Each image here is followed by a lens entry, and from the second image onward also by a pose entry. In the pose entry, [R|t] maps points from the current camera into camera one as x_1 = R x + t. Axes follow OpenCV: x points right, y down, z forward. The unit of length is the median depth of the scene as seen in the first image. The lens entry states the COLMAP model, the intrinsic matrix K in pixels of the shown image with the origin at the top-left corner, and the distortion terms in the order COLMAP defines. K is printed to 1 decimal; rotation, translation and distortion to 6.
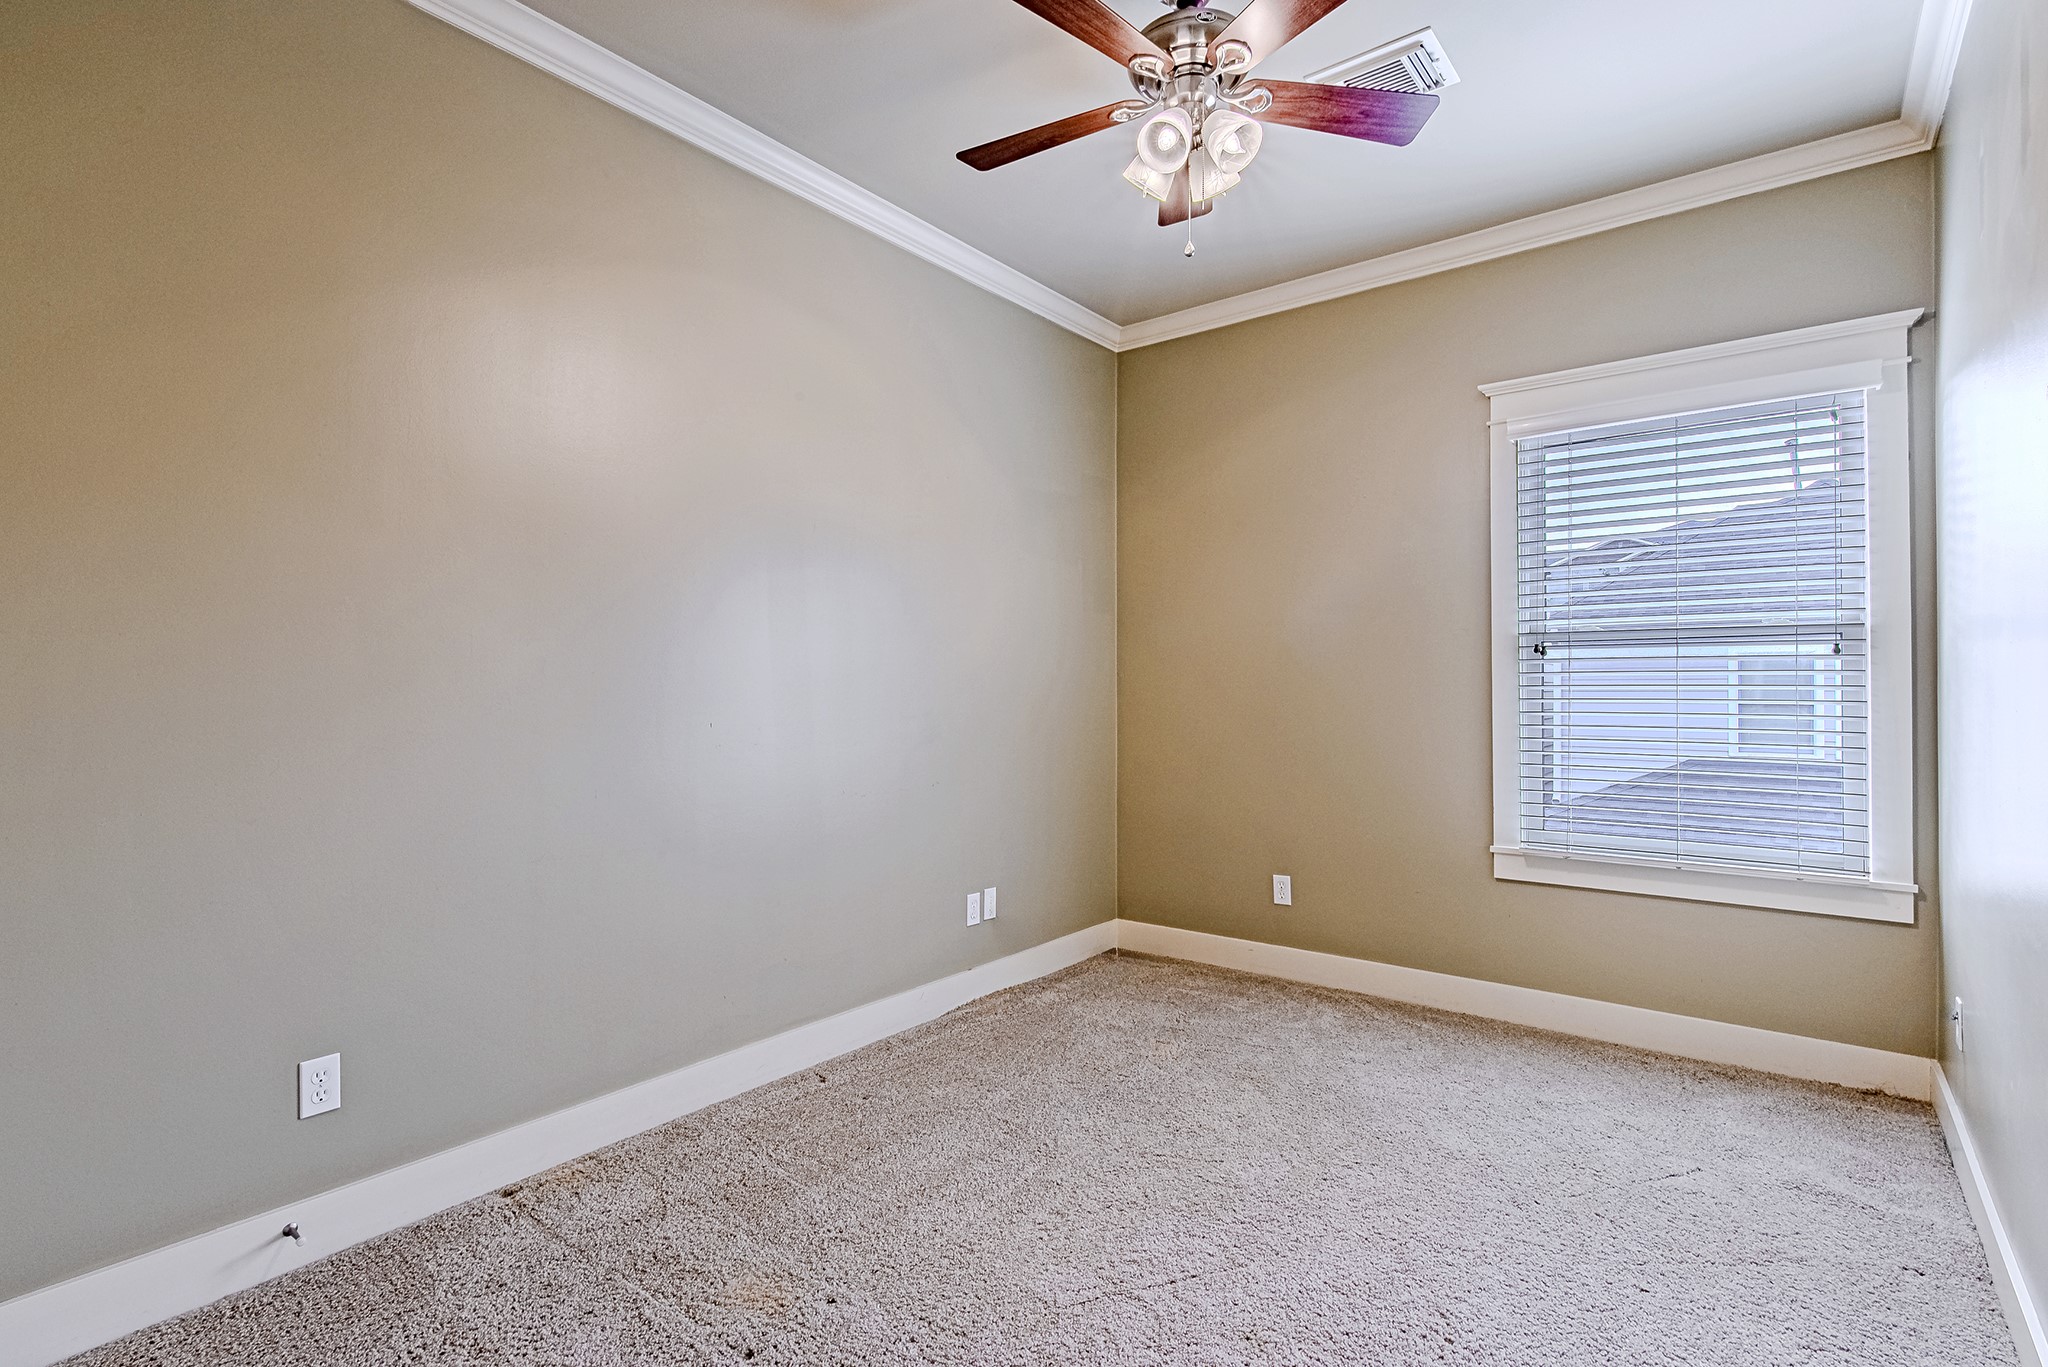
lens RADIAL K [[988.8, 0, 1029.8], [0, 988.8, 686.0], [0, 0, 1]] dist [0.003950, 0.000301]
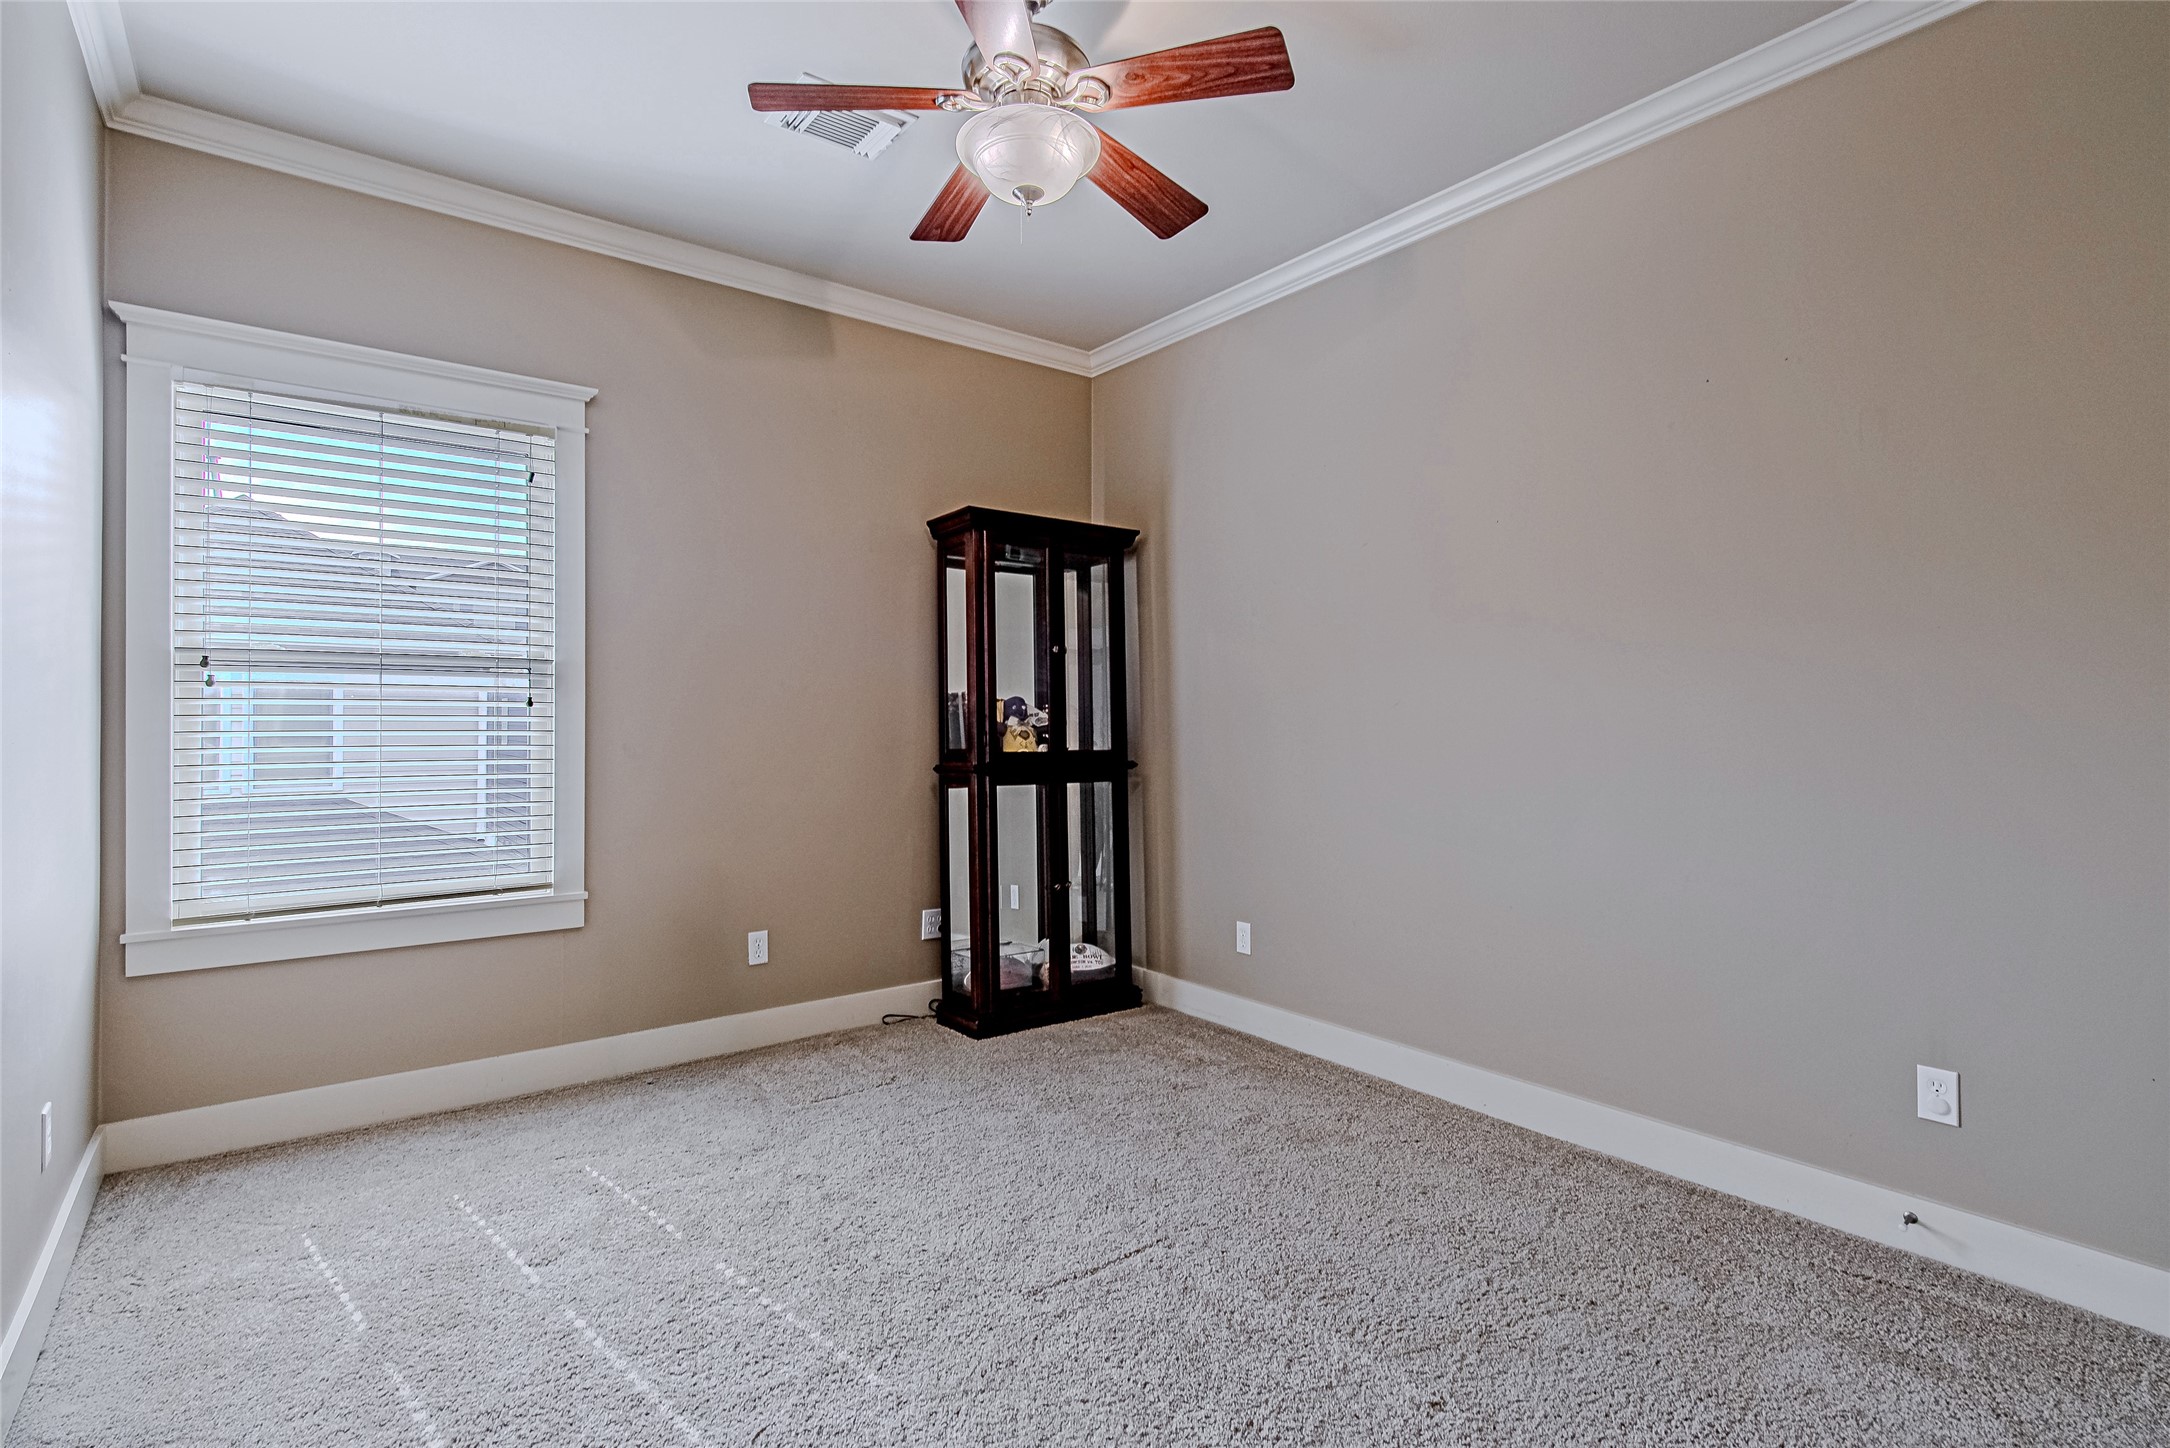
lens RADIAL K [[1047.7, 0, 1129.6], [0, 1047.7, 711.7], [0, 0, 1]] dist [0.003950, 0.000301]
pose [[0.243318, 0.006813, 0.969923, -0.116700], [-0.003777, 0.999974, -0.006076, -0.001295], [-0.969939, -0.002185, 0.243337, 0.095356]]
